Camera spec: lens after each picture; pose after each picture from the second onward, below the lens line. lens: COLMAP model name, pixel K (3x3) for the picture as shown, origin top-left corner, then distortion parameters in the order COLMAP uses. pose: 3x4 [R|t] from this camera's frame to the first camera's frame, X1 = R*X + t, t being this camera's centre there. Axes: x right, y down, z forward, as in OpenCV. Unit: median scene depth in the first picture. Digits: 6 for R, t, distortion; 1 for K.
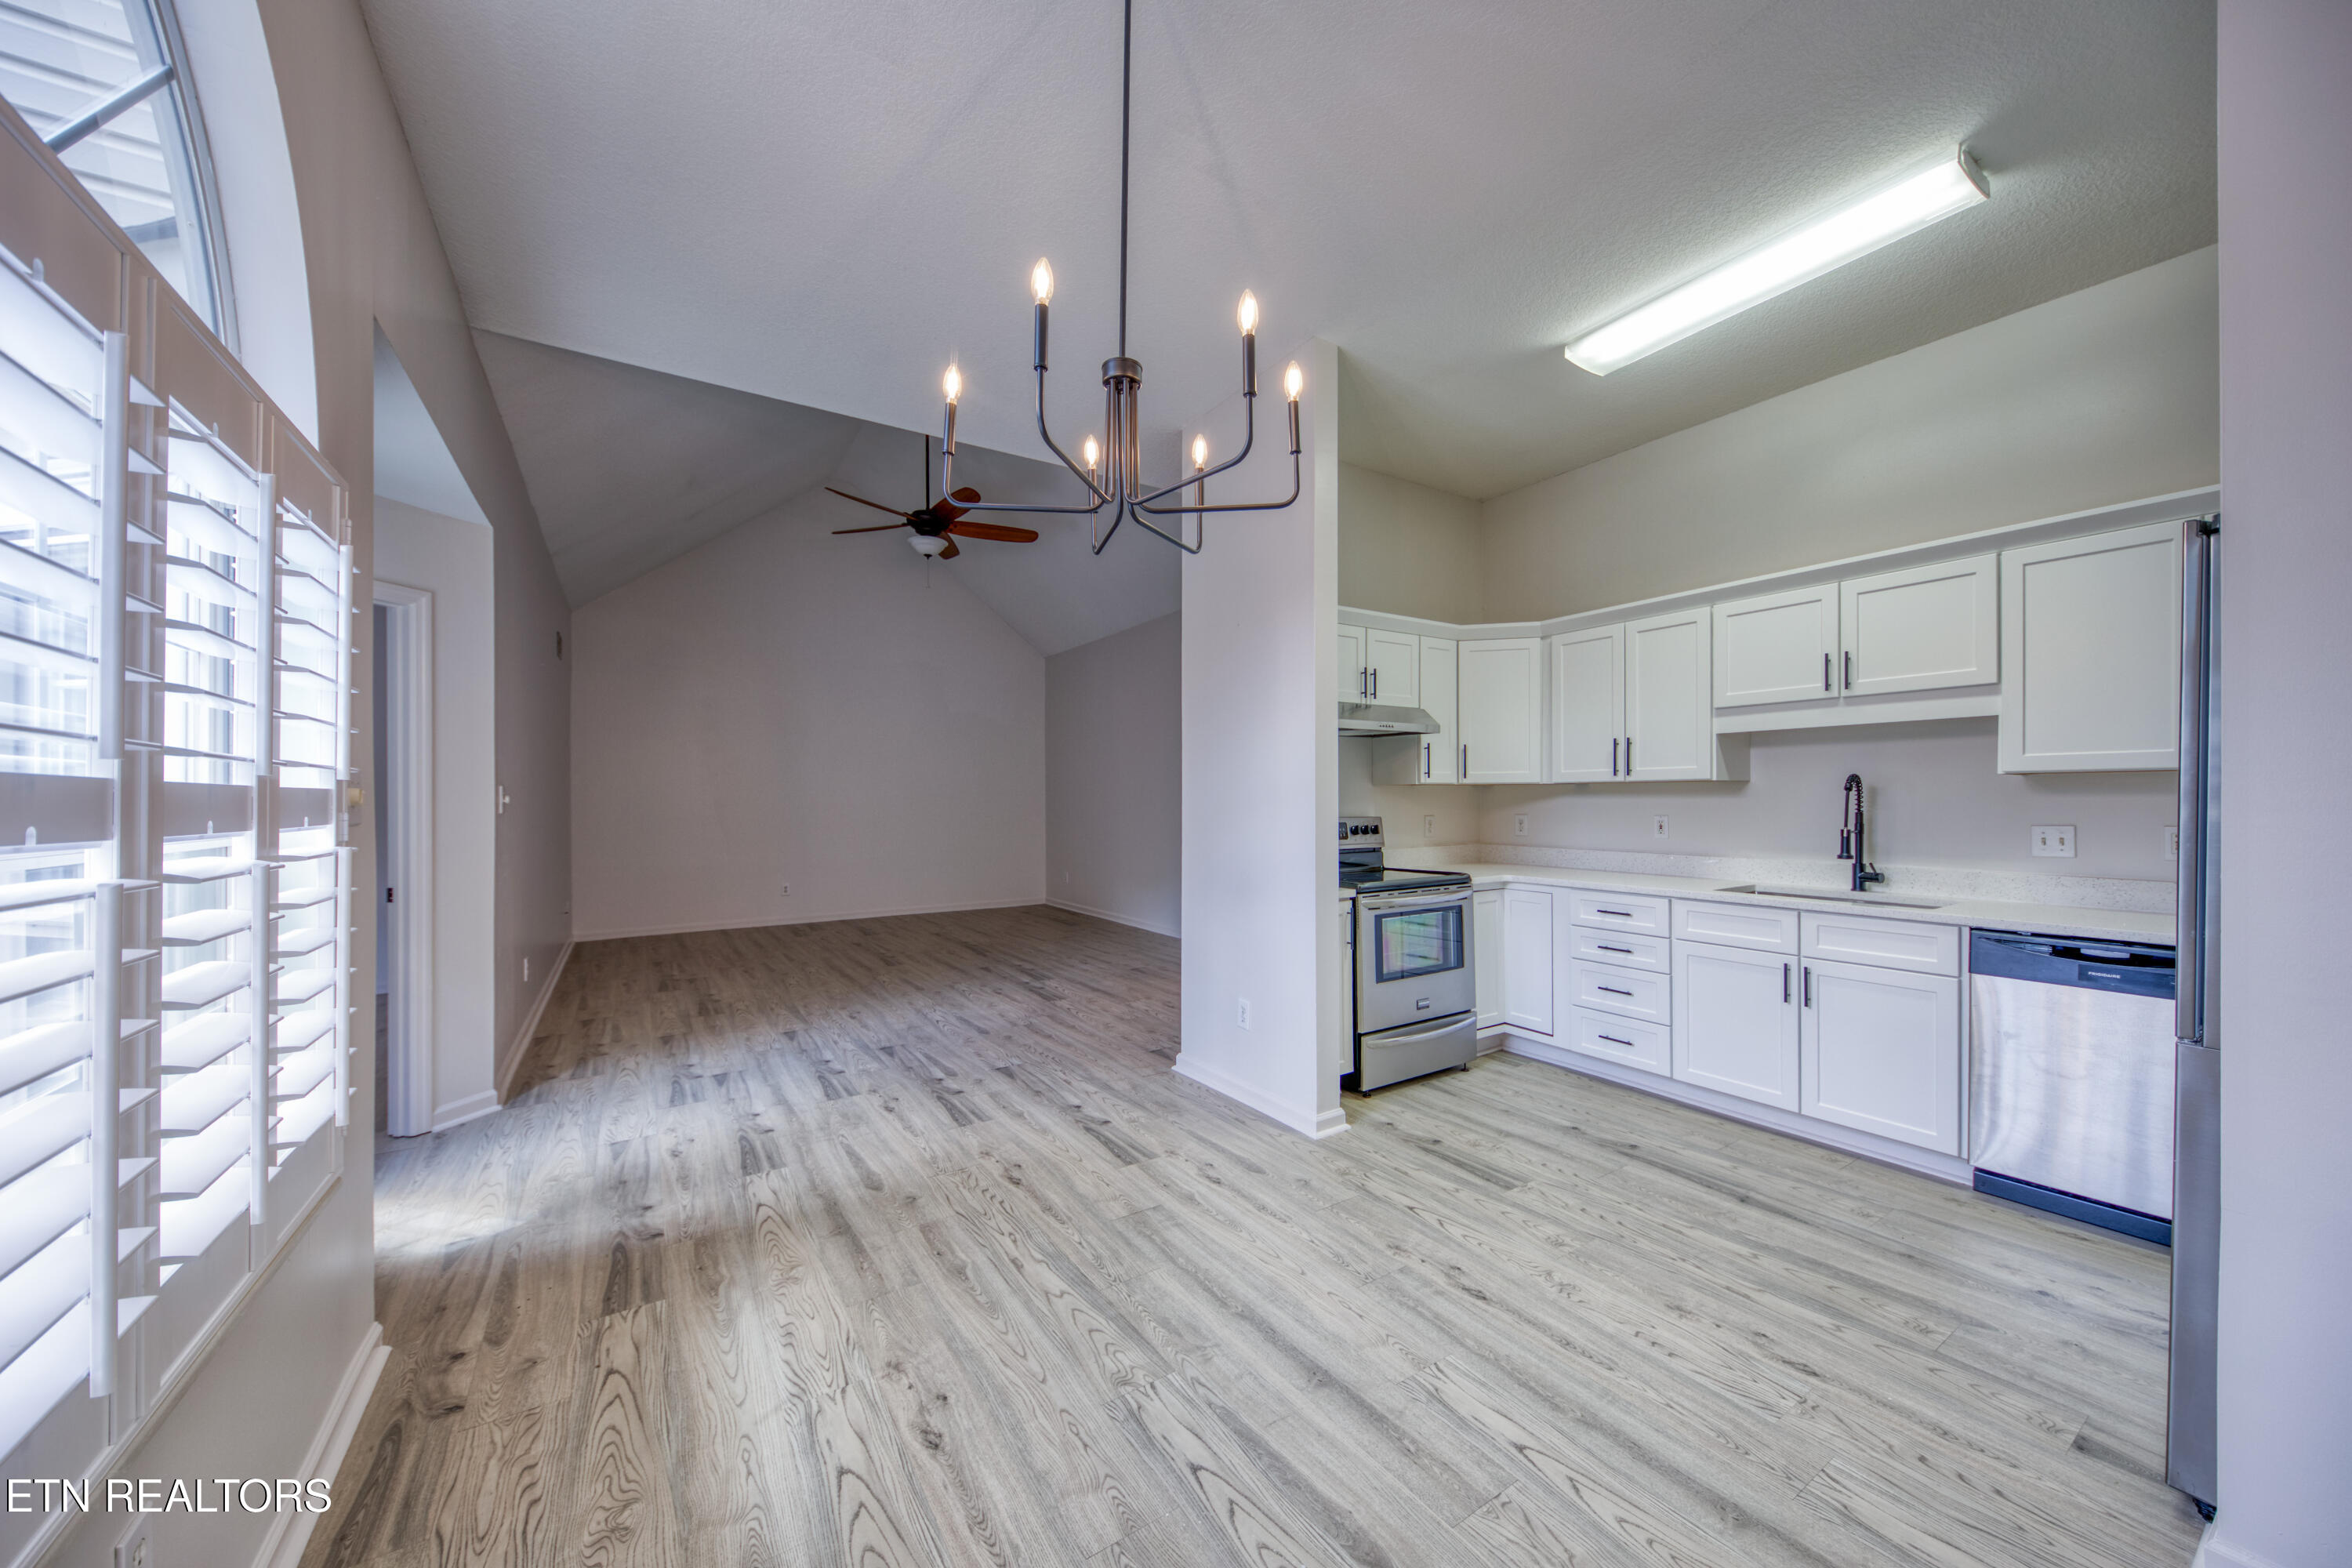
lens RADIAL K [[852.9, 0, 1188.3], [0, 852.9, 787.2], [0, 0, 1]] dist [-0.011784, -0.001142]
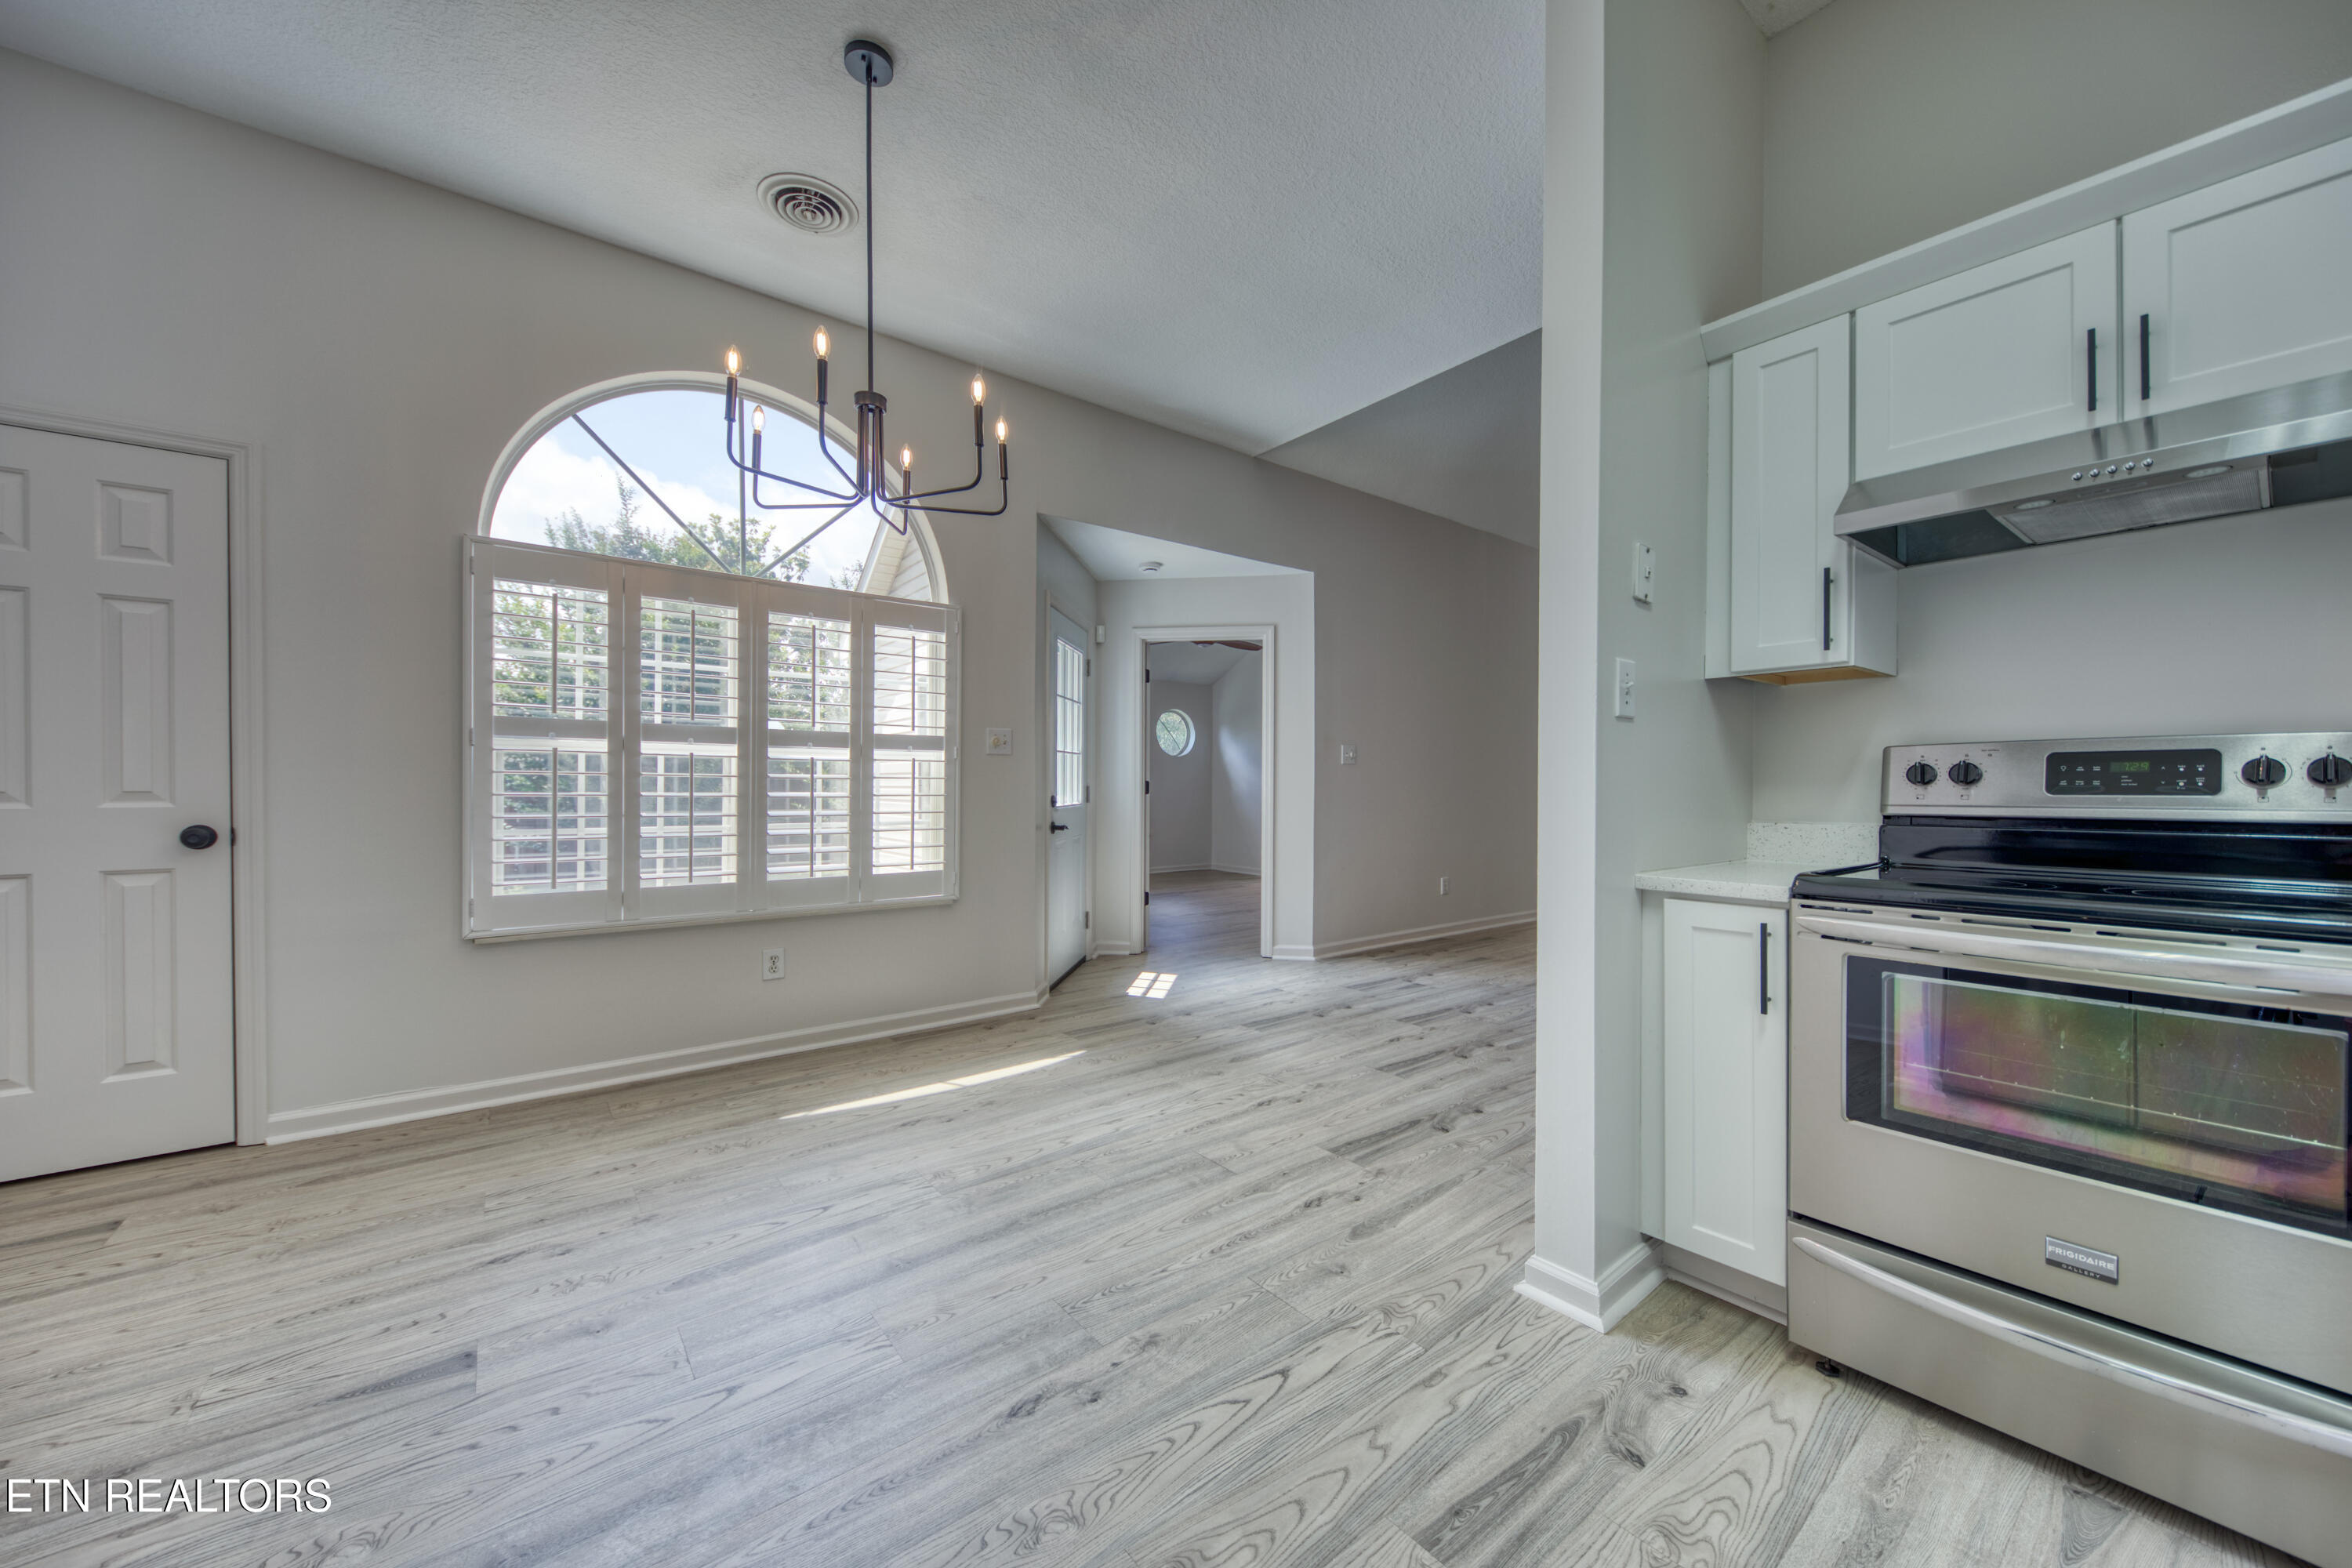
lens RADIAL K [[852.9, 0, 1181.8], [0, 852.9, 776.3], [0, 0, 1]] dist [-0.011784, -0.001142]
pose [[0.091345, 0.005832, -0.995802, 0.734964], [-0.002898, 0.999980, 0.005591, 0.075264], [0.995815, 0.002375, 0.091360, 0.777597]]
